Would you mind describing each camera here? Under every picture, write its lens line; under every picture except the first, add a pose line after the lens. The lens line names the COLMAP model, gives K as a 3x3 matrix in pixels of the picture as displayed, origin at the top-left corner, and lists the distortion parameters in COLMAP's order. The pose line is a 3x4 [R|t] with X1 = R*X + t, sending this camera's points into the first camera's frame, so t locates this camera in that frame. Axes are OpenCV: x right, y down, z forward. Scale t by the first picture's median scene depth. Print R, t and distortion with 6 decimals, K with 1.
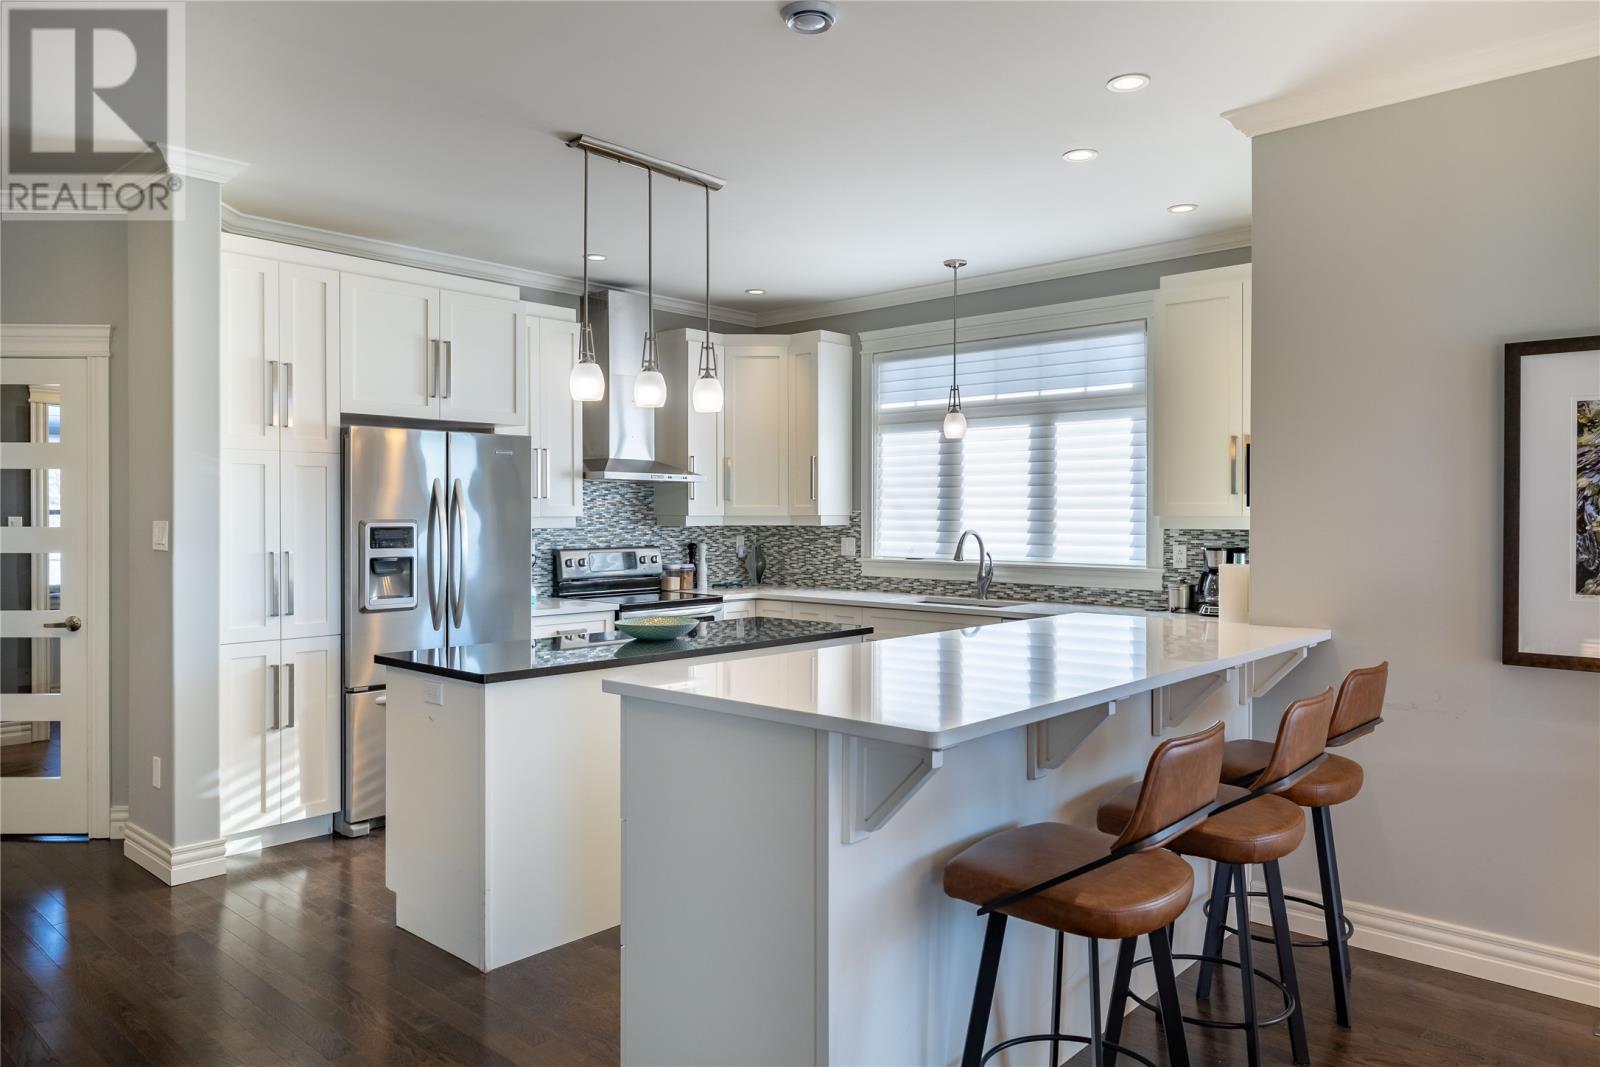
lens RADIAL K [[1084.7, 0, 798.7], [0, 1084.7, 523.9], [0, 0, 1]] dist [-0.001277, -0.000647]
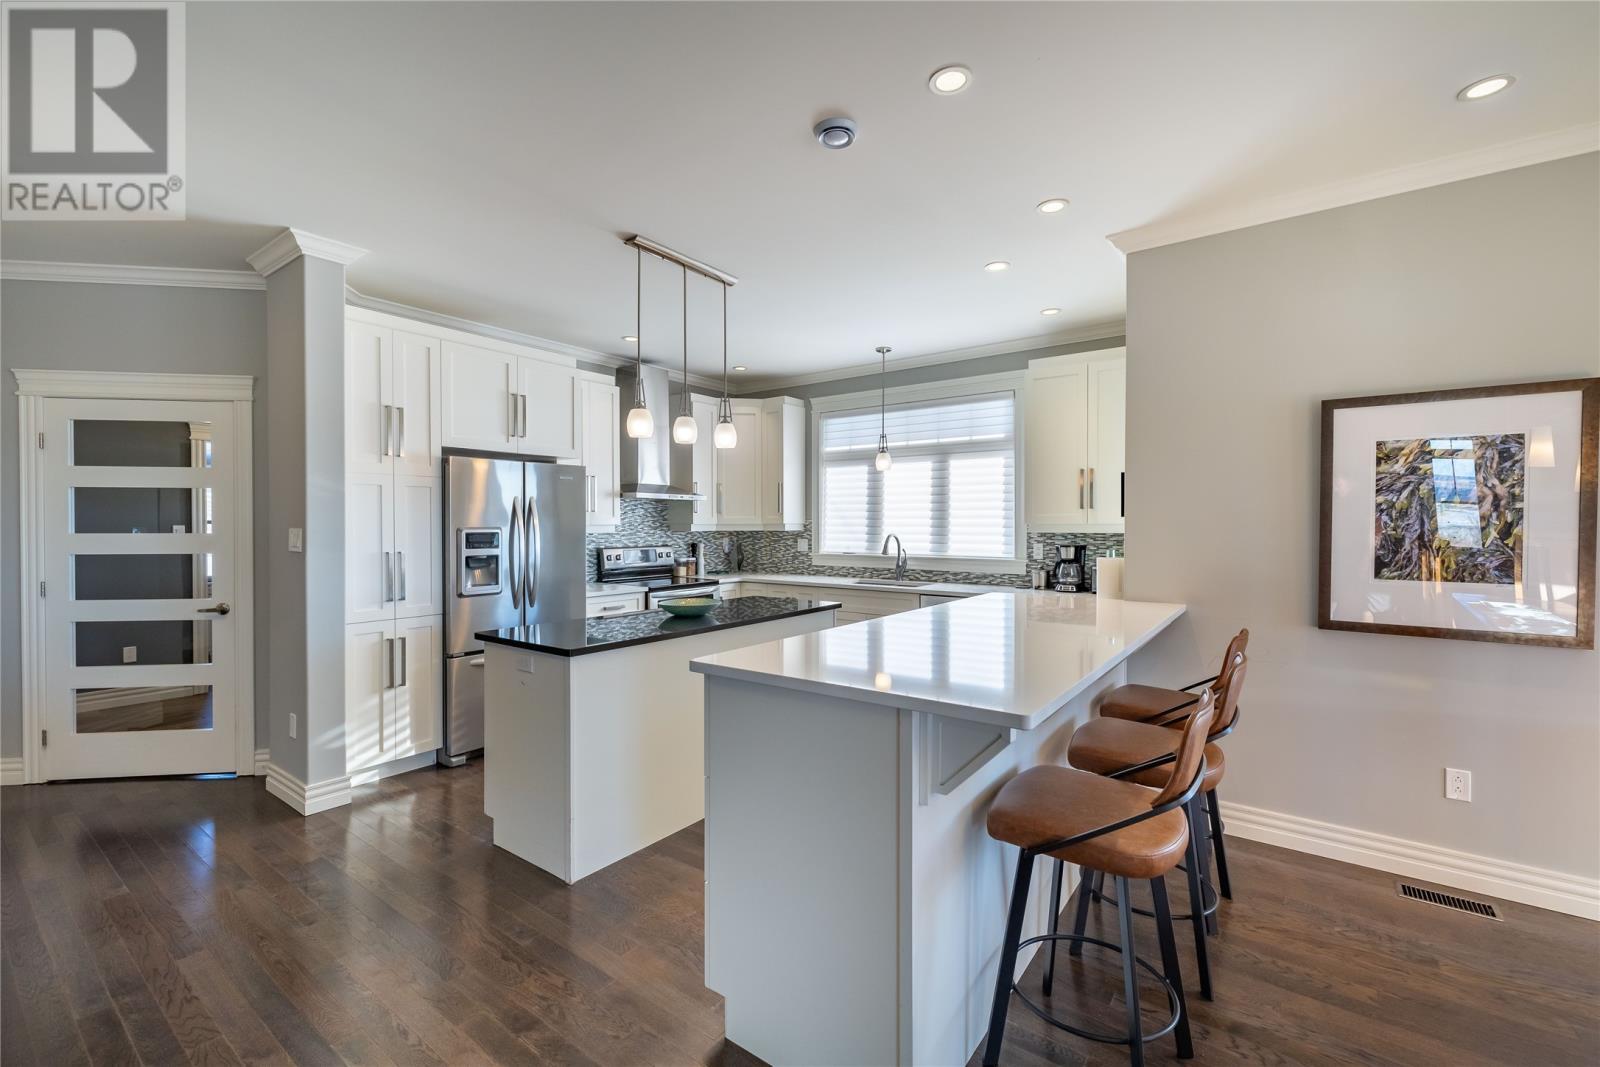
lens RADIAL K [[678.9, 0, 802.0], [0, 678.9, 530.8], [0, 0, 1]] dist [0.000112, 0.000768]
pose [[0.994524, -0.002376, 0.104483, -0.072647], [0.002122, 0.999995, 0.002545, -0.000834], [-0.104488, -0.002309, 0.994523, 0.130769]]
